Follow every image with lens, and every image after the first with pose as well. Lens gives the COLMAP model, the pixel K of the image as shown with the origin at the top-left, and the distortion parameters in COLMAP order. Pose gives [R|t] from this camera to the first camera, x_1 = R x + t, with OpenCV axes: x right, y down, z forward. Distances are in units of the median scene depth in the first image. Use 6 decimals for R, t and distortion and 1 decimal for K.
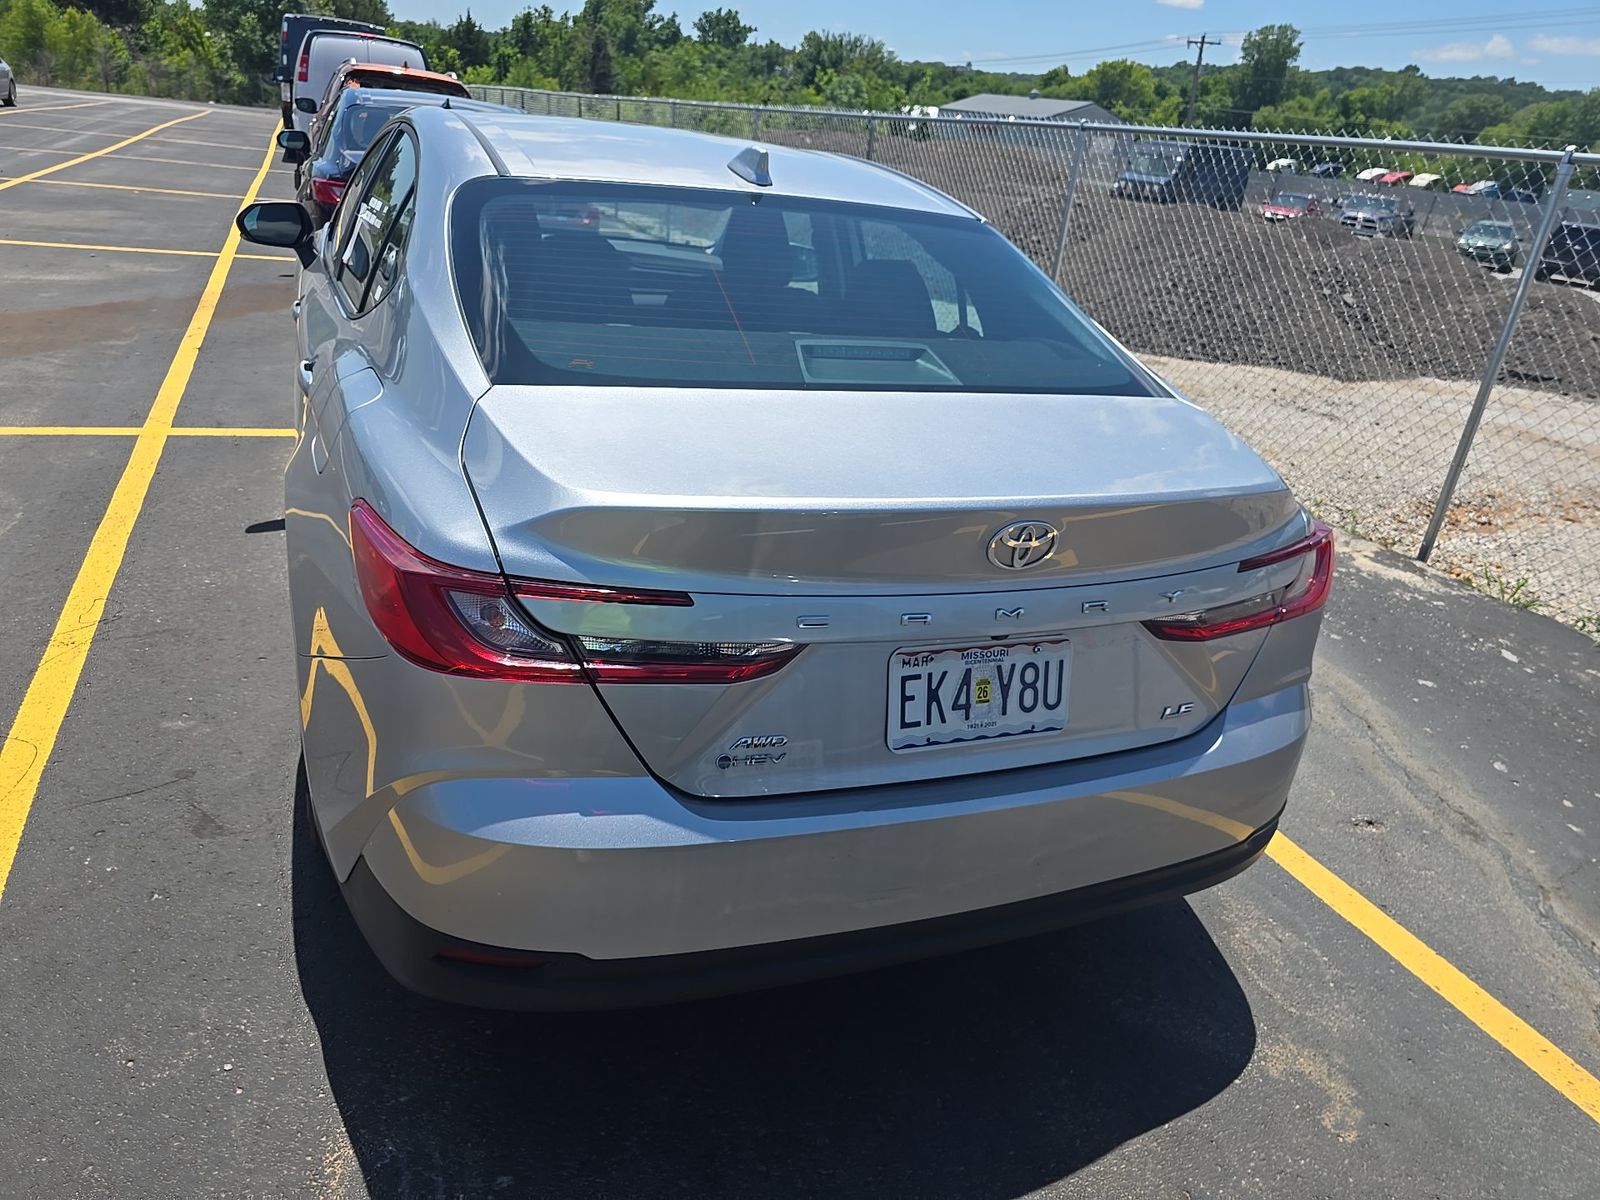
lens RADIAL K [[1120.6, 0, 797.7], [0, 1120.6, 593.0], [0, 0, 1]] dist [0.048623, -0.053395]
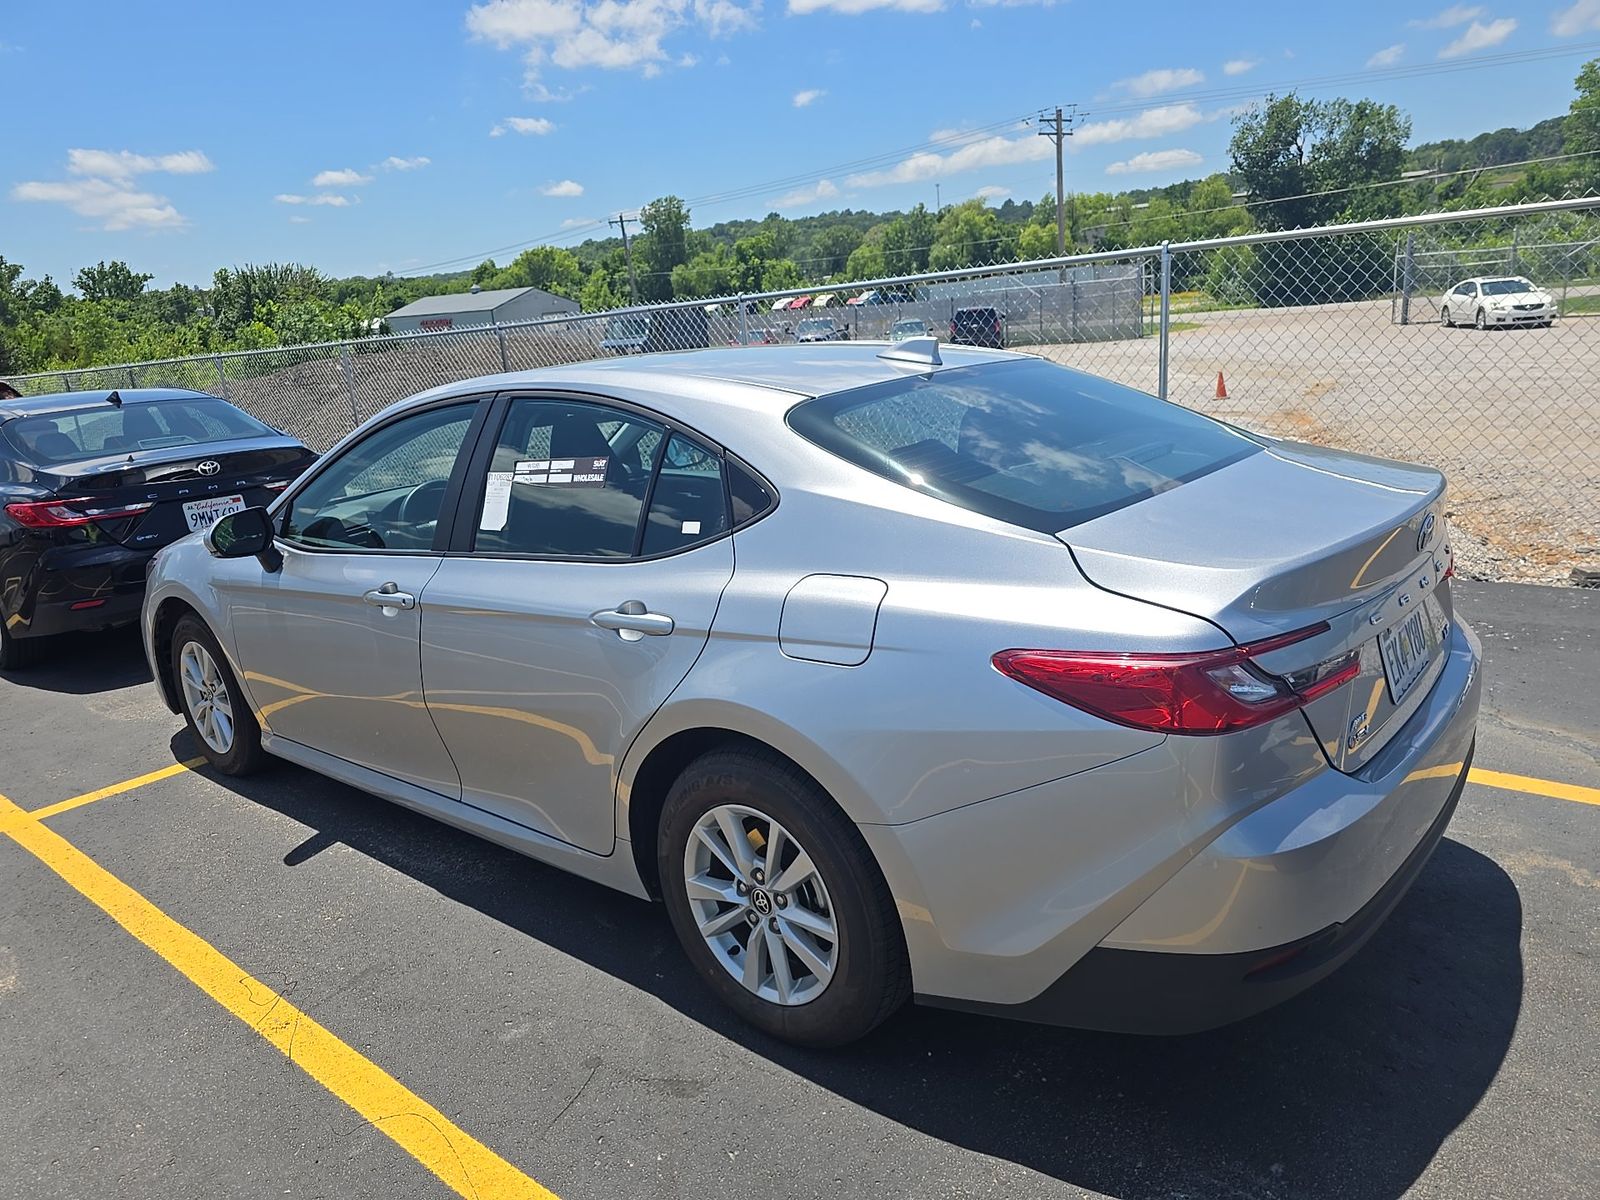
lens RADIAL K [[1120.6, 0, 797.7], [0, 1120.6, 593.0], [0, 0, 1]] dist [0.048623, -0.053395]
pose [[0.864962, -0.285260, 0.412877, -0.495945], [0.341582, 0.937392, -0.067950, -0.064293], [-0.367645, 0.199805, 0.908248, -0.003328]]
